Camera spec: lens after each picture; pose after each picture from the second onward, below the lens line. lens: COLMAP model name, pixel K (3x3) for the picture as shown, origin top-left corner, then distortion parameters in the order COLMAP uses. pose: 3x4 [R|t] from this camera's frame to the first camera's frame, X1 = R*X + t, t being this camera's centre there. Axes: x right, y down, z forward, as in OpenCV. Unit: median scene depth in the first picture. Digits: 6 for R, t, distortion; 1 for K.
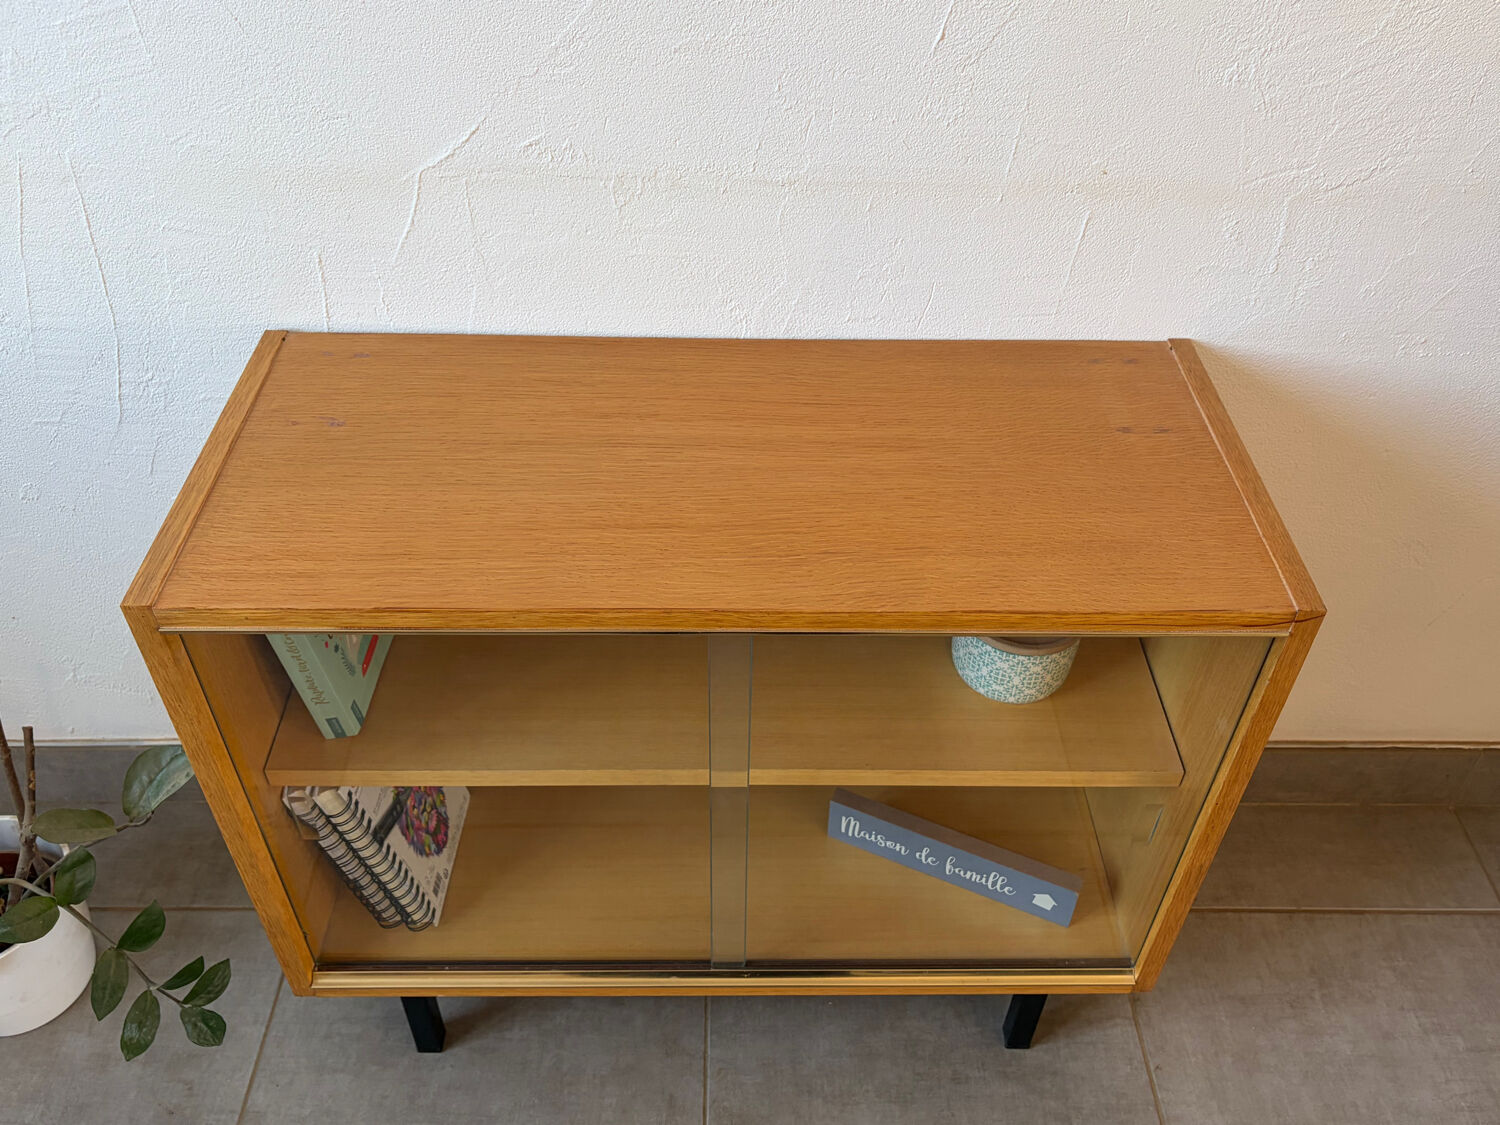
lens RADIAL K [[1243.9, 0, 759.9], [0, 1243.9, 571.4], [0, 0, 1]] dist [0.032180, -0.021801]
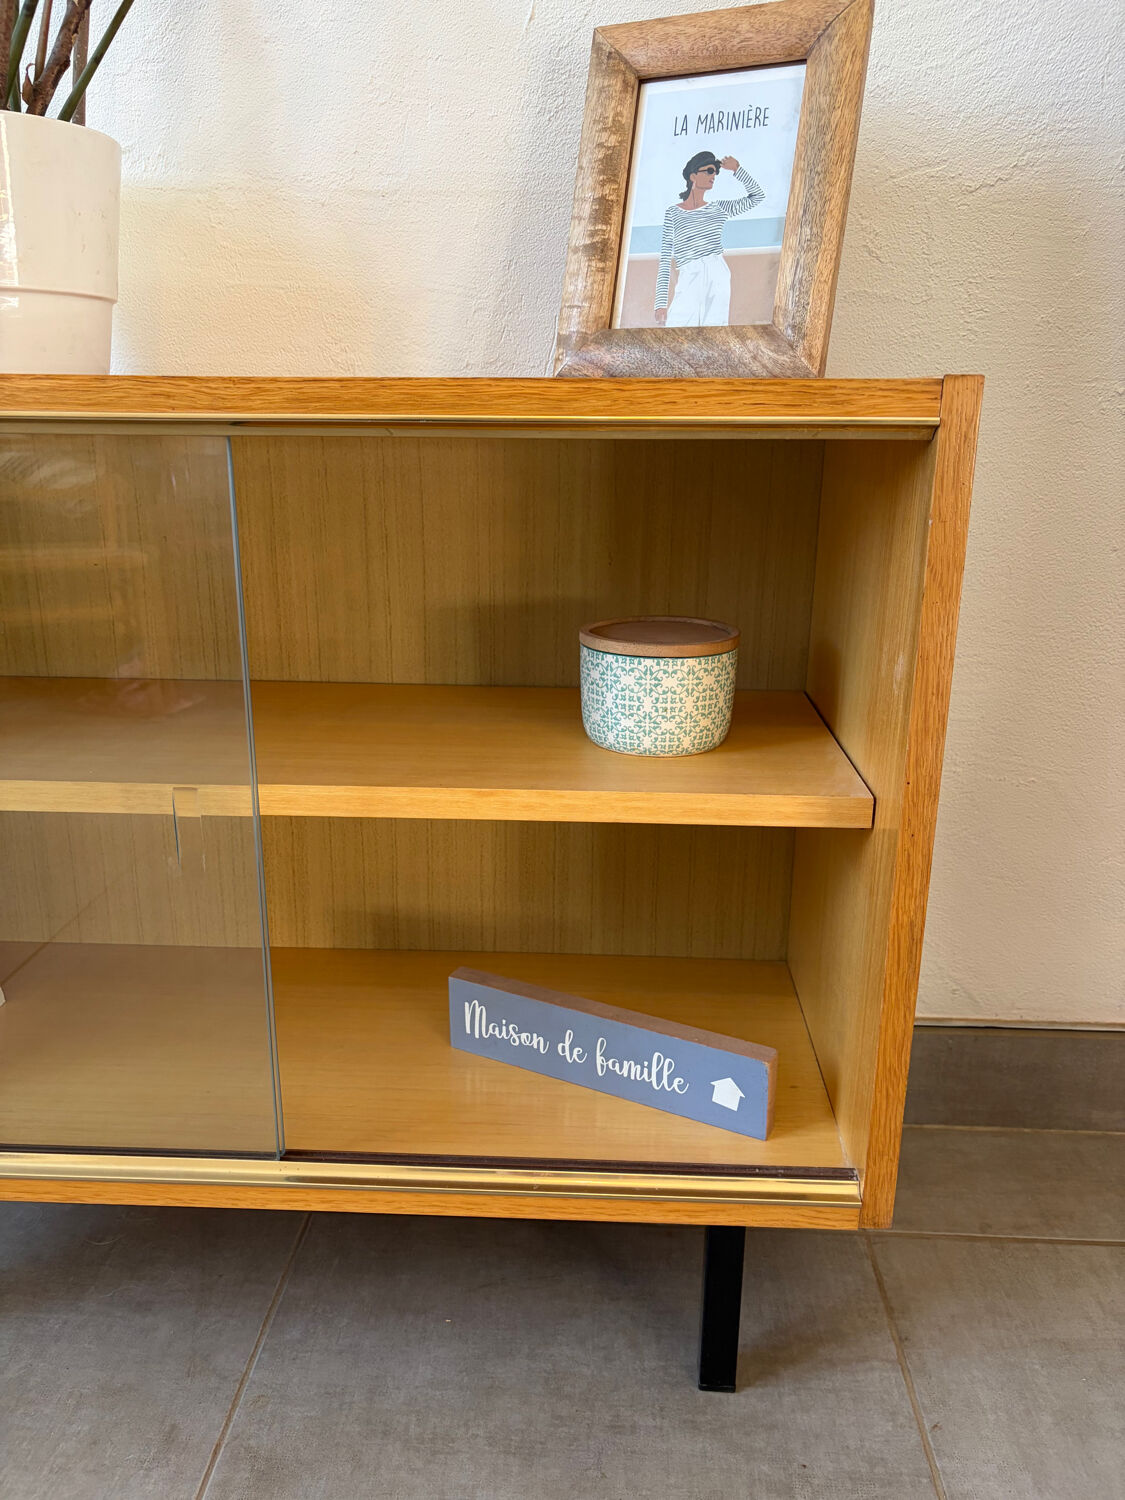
lens RADIAL K [[1142.7, 0, 565.6], [0, 1142.7, 758.7], [0, 0, 1]] dist [0.041842, -0.027517]
pose [[0.997915, 0.004644, -0.064382, 0.170483], [-0.032110, 0.900959, -0.432715, 0.360844], [0.055996, 0.433880, 0.899229, 0.320767]]
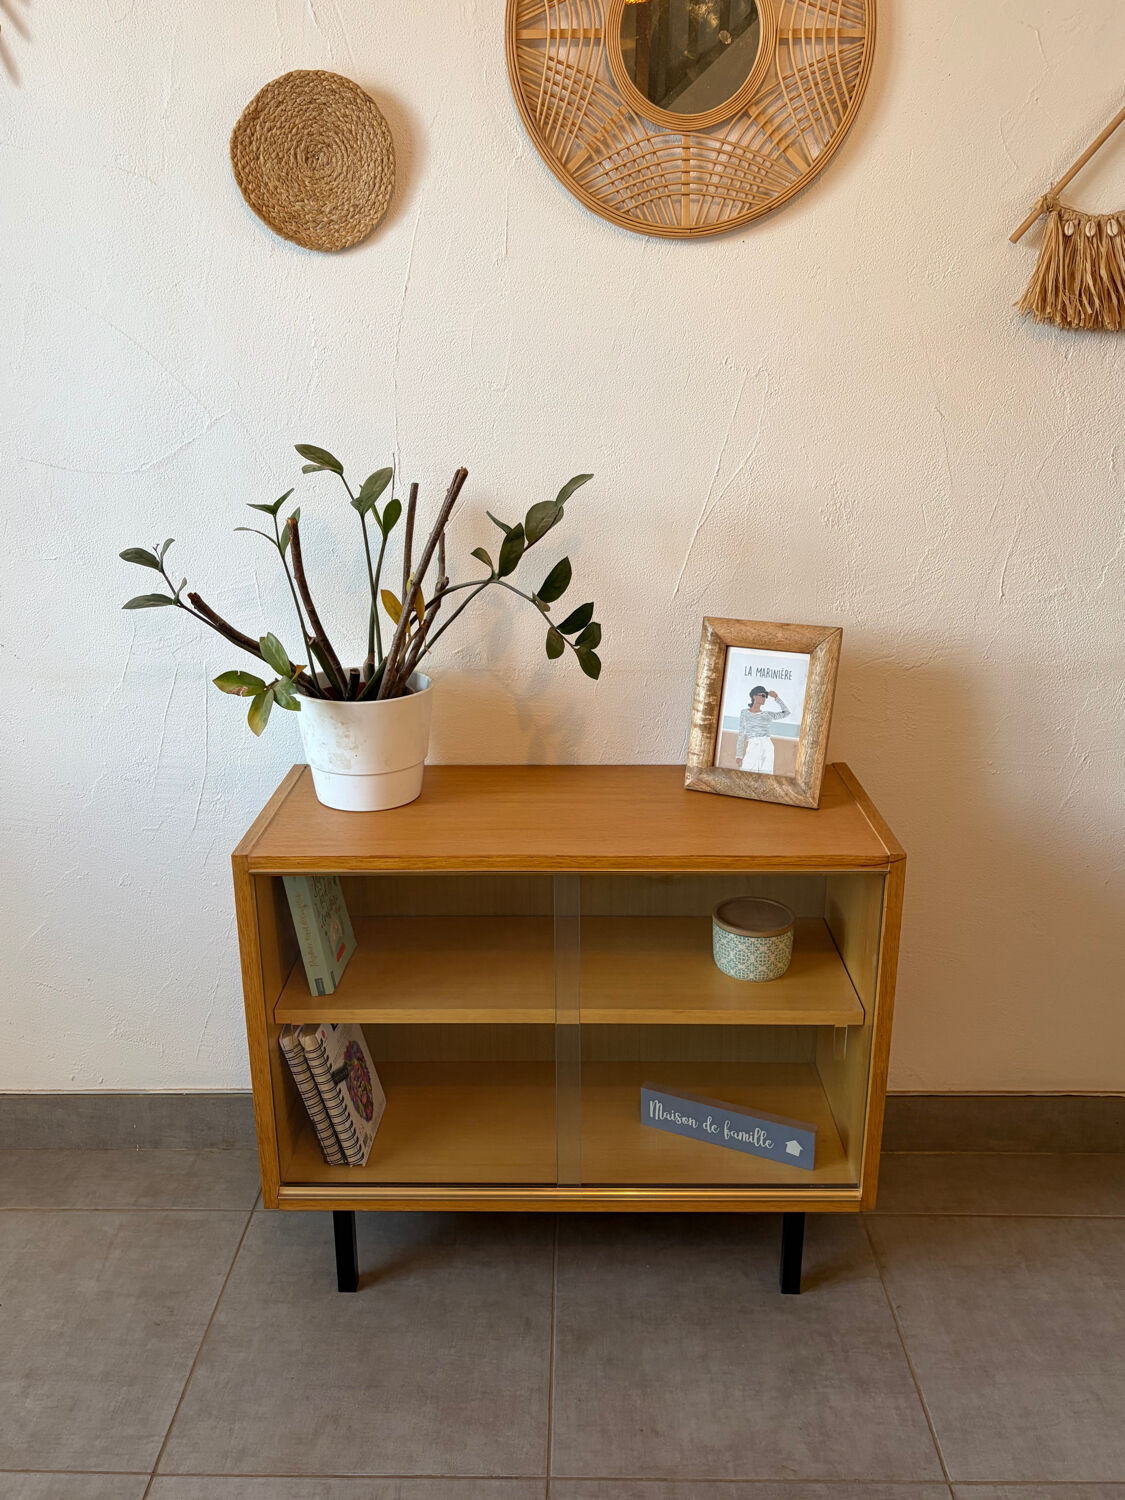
lens RADIAL K [[1243.9, 0, 563.8], [0, 1243.9, 755.2], [0, 0, 1]] dist [0.032180, -0.021801]
pose [[0.999212, -0.017961, -0.035397, 0.025749], [0.001727, 0.910591, -0.413305, 0.424382], [0.039655, 0.412918, 0.909904, -0.453779]]
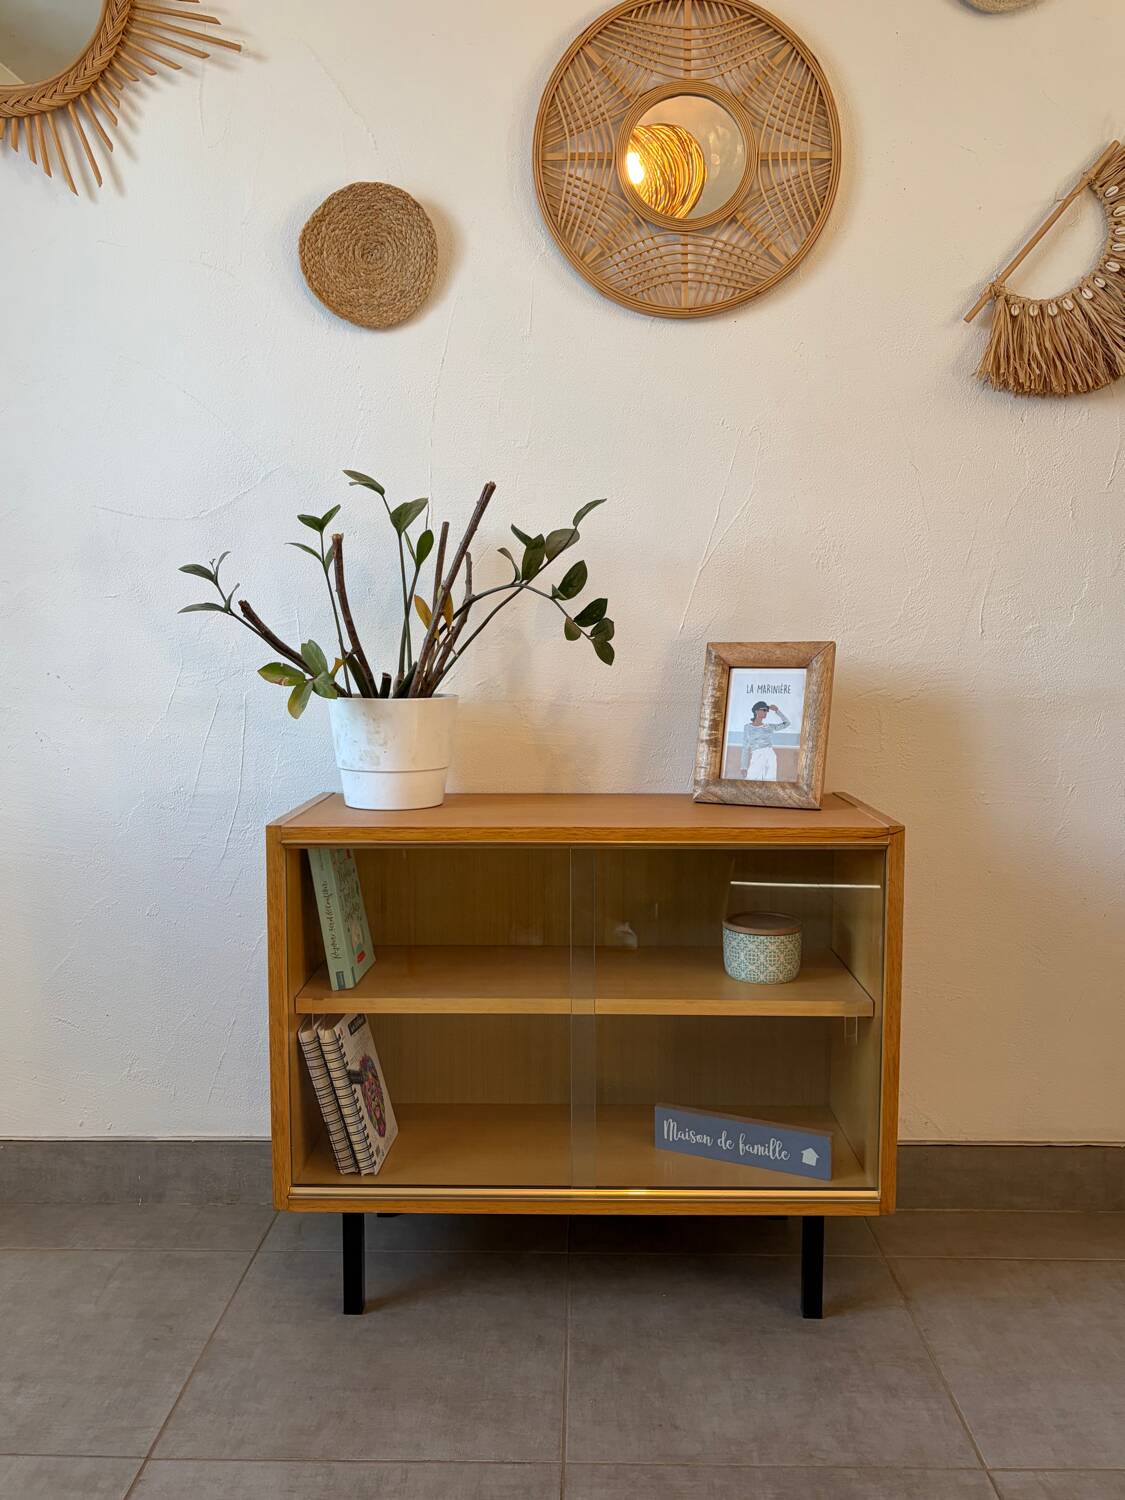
lens RADIAL K [[1243.9, 0, 561.5], [0, 1243.9, 751.9], [0, 0, 1]] dist [0.032180, -0.021801]
pose [[0.999163, -0.021175, -0.035008, 0.008770], [-0.004419, 0.794797, -0.606860, 0.721562], [0.040675, 0.606506, 0.794038, -0.376140]]
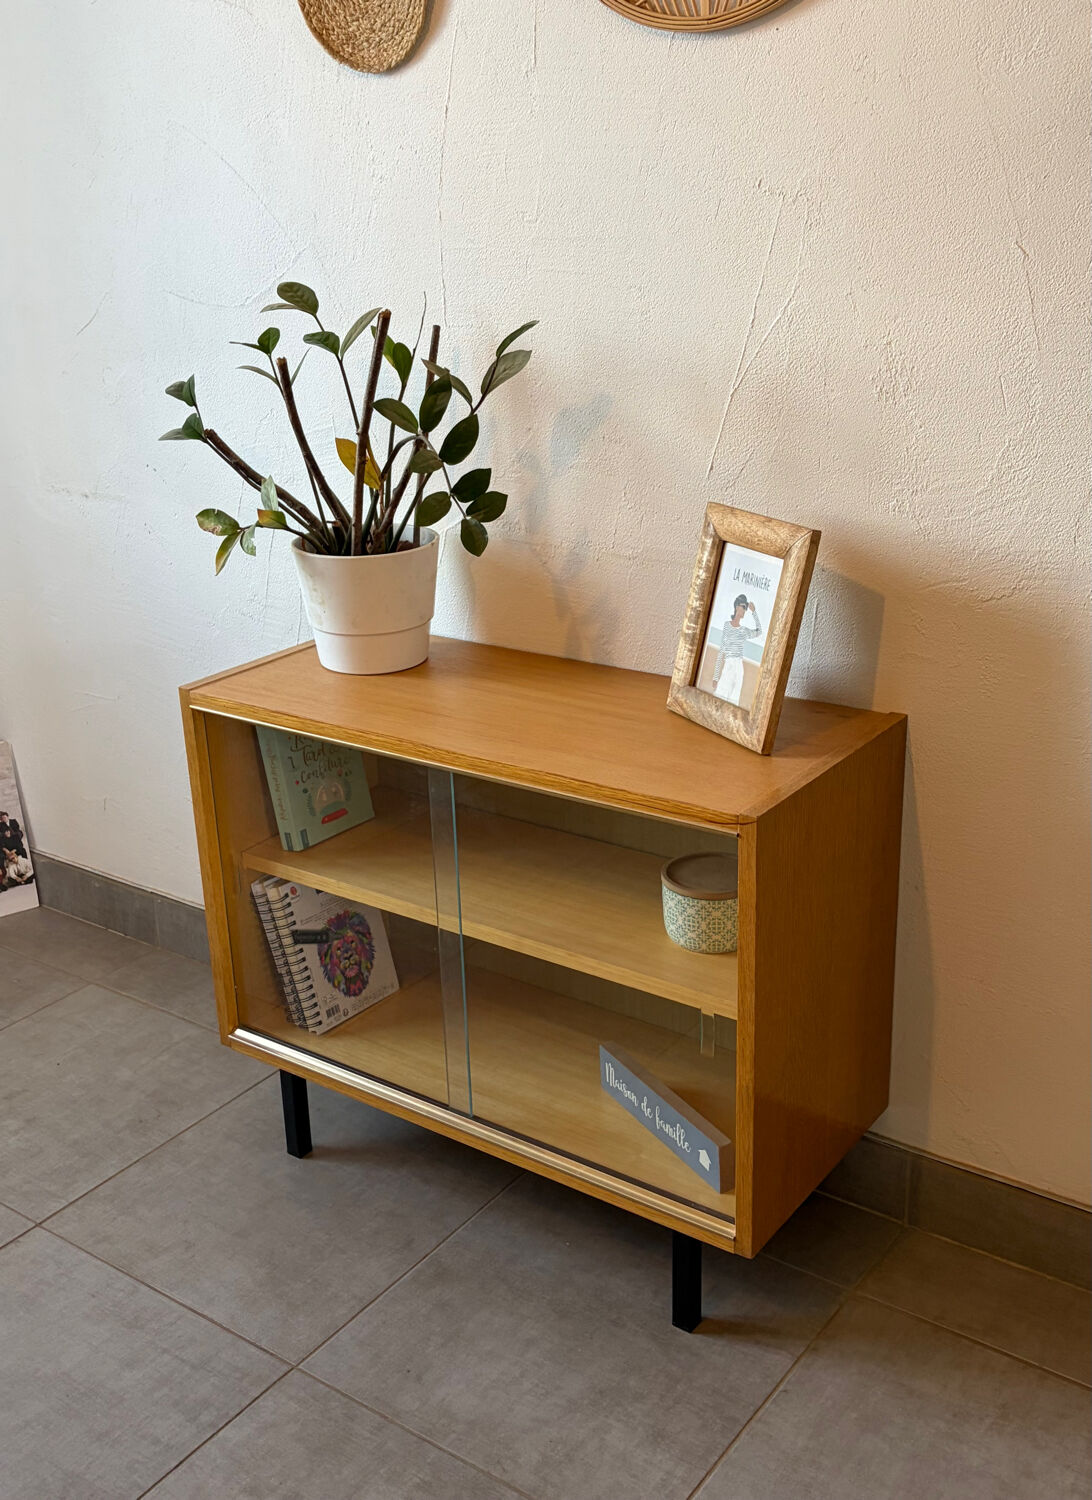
lens RADIAL K [[1596.8, 0, 521.8], [0, 1596.8, 760.8], [0, 0, 1]] dist [0.027235, 0.000000]
pose [[0.791641, 0.164630, -0.588388, 0.868117], [-0.368710, 0.896620, -0.245205, 0.344341], [0.487193, 0.411059, 0.770502, -0.360372]]
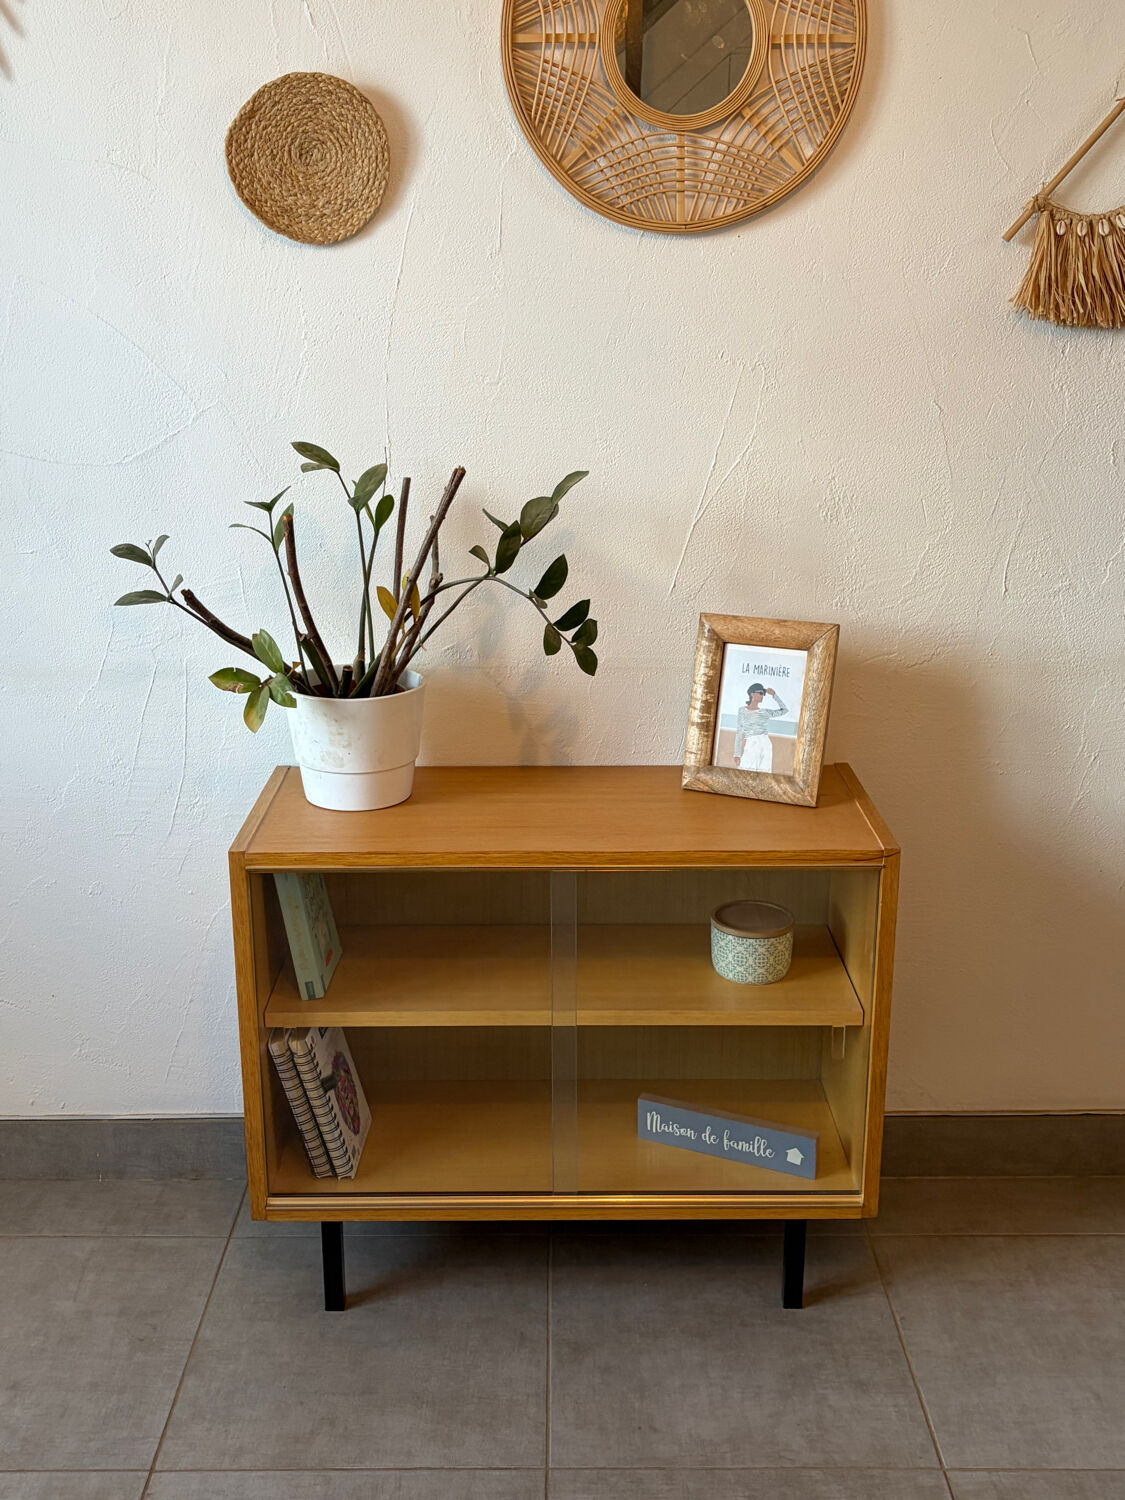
lens RADIAL K [[1598.5, 0, 564.8], [0, 1598.5, 755.5], [0, 0, 1]] dist [0.027002, 0.000000]
pose [[0.999659, -0.020324, -0.016420, 0.012727], [0.011302, 0.902971, -0.429553, 0.594850], [0.023556, 0.429221, 0.902892, -0.753042]]
